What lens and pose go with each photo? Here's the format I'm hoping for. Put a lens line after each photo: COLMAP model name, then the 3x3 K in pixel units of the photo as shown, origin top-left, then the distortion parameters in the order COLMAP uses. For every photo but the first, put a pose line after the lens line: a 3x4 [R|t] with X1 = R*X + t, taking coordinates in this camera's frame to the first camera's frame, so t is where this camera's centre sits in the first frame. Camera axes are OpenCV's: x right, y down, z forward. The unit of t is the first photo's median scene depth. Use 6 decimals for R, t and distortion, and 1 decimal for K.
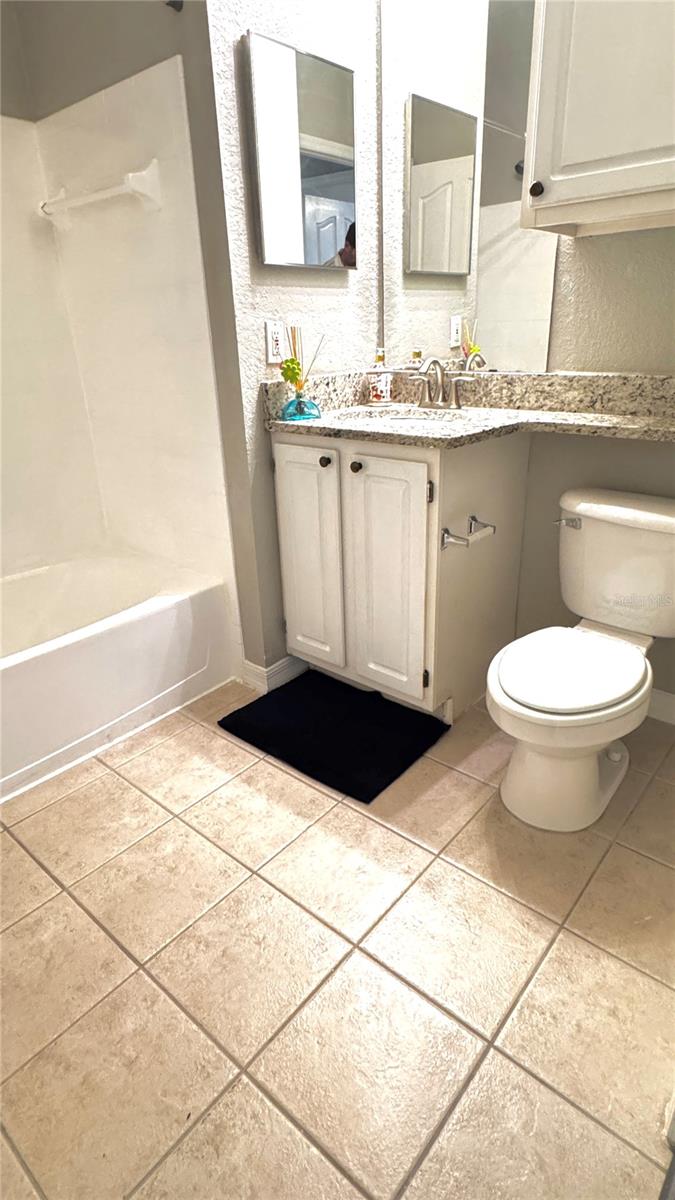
lens RADIAL K [[640.4, 0, 340.7], [0, 640.4, 597.6], [0, 0, 1]] dist [-0.001856, 0.000665]
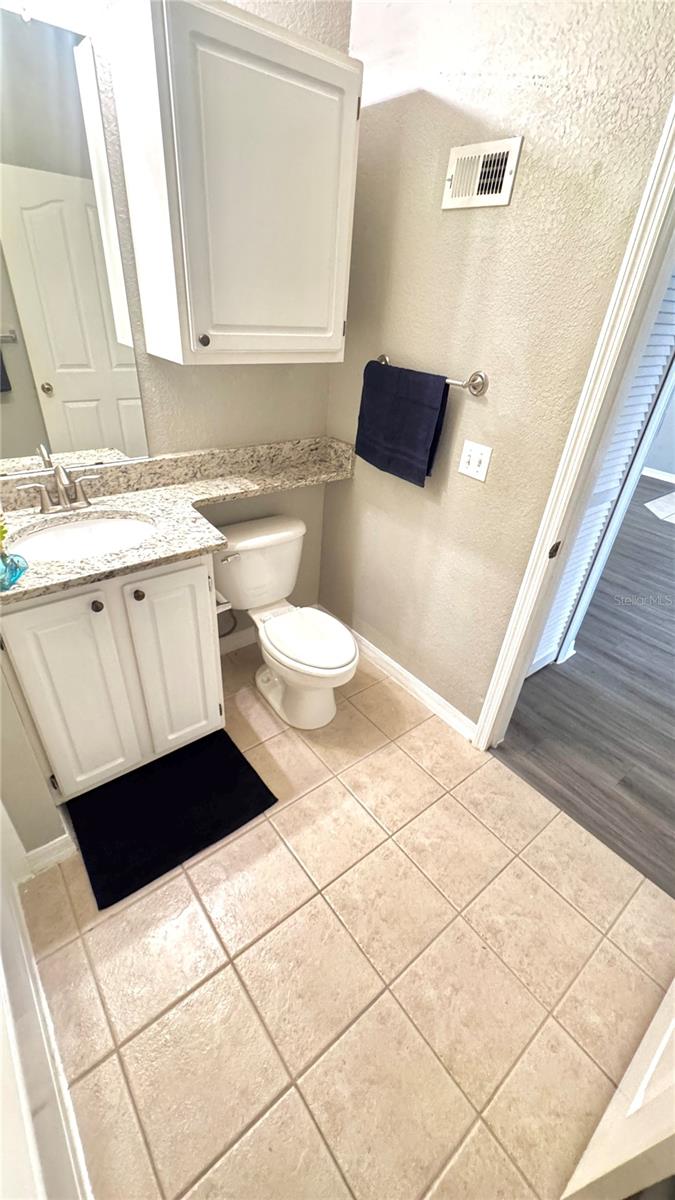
lens RADIAL K [[481.8, 0, 338.0], [0, 481.8, 598.9], [0, 0, 1]] dist [-0.004417, 0.000776]
pose [[0.188737, -0.482778, 0.855163, -0.550287], [0.318502, 0.853834, 0.411733, -0.391640], [-0.928943, 0.194662, 0.314916, 0.424593]]
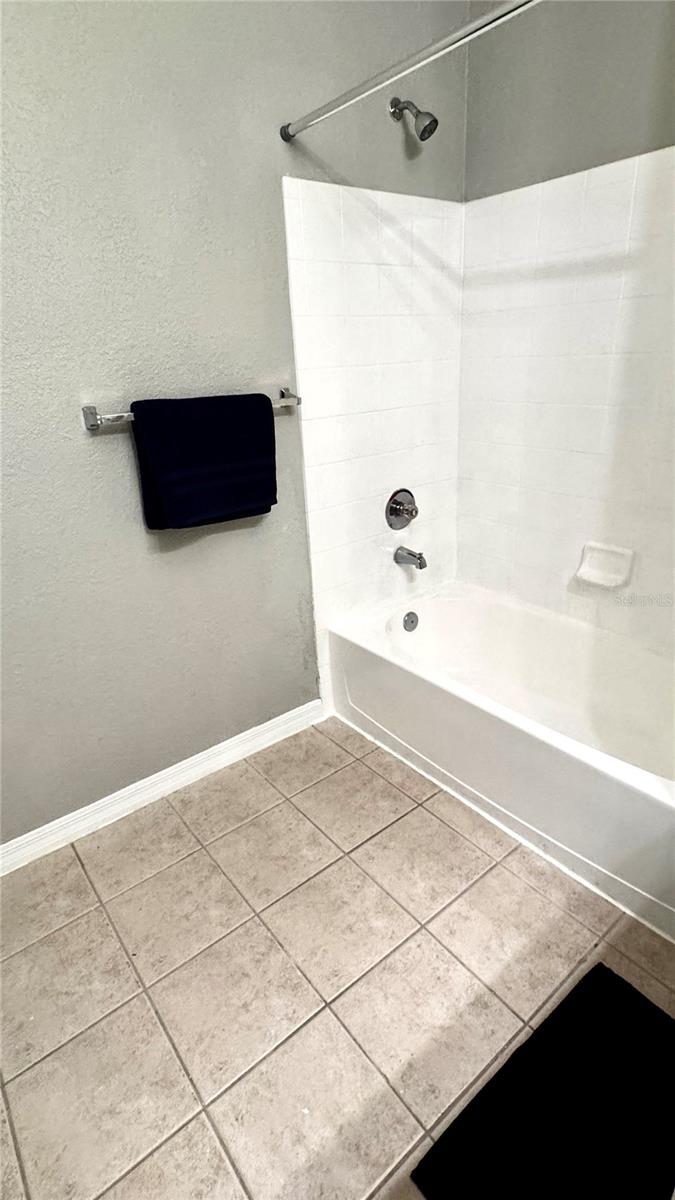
lens RADIAL K [[586.8, 0, 339.2], [0, 586.8, 601.3], [0, 0, 1]] dist [-0.003507, -0.000065]
pose [[-0.189058, 0.423836, -0.885788, 0.308639], [-0.331786, 0.821434, 0.463858, -0.387670], [0.924216, 0.381588, -0.014676, 0.637237]]
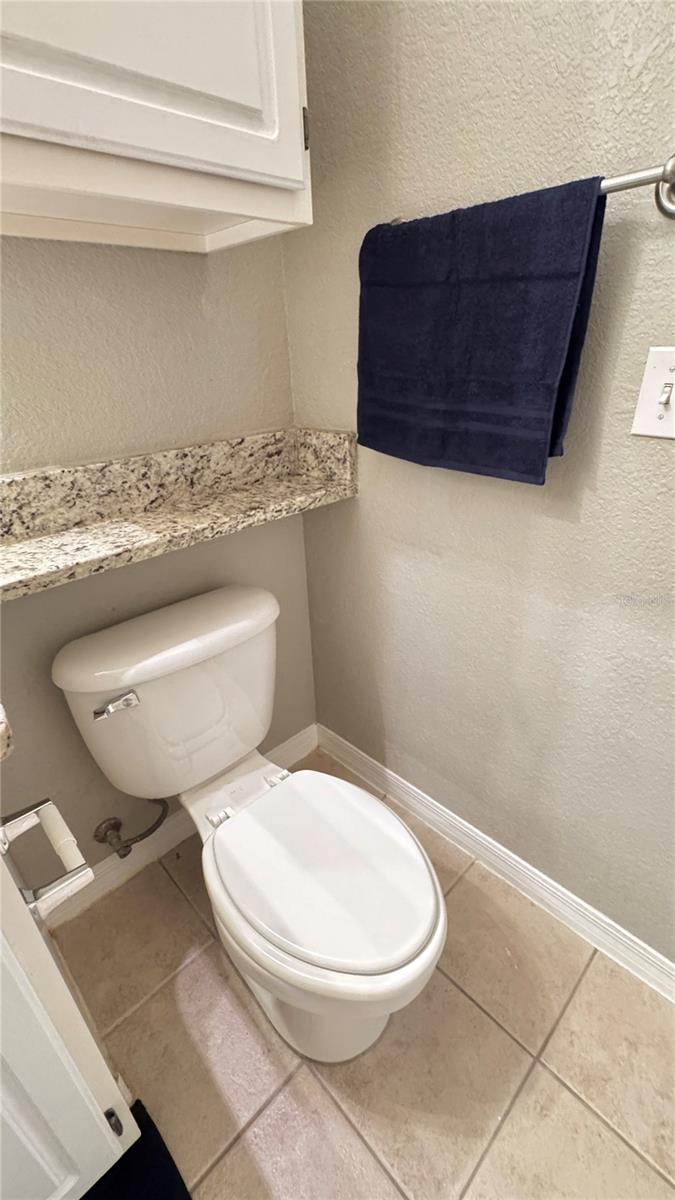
lens RADIAL K [[507.9, 0, 340.7], [0, 507.9, 598.7], [0, 0, 1]] dist [0.002365, 0.000301]
pose [[0.091562, -0.420969, 0.902442, -0.034778], [0.423188, 0.836791, 0.347408, -0.272725], [-0.901404, 0.350093, 0.254767, 0.601199]]
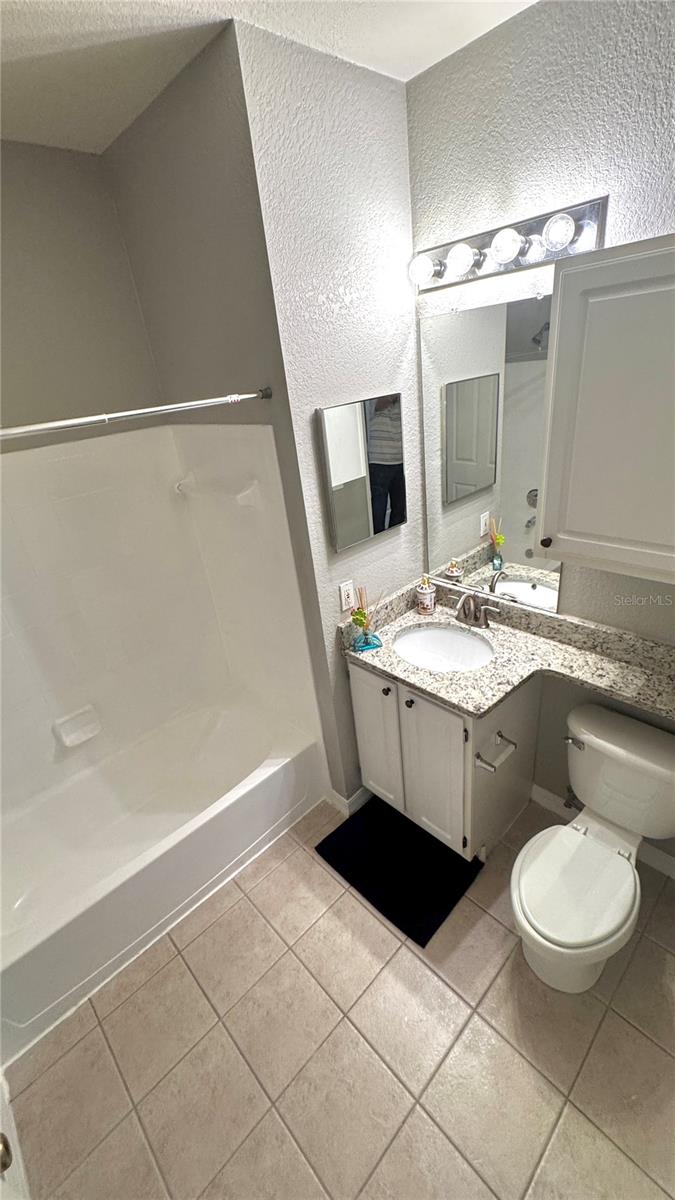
lens RADIAL K [[481.8, 0, 338.6], [0, 481.8, 599.7], [0, 0, 1]] dist [-0.004417, 0.000776]
pose [[0.991666, -0.025152, -0.126356, 0.009111], [0.033096, 0.997579, 0.061169, -0.459841], [0.124512, -0.064841, 0.990097, -0.013953]]
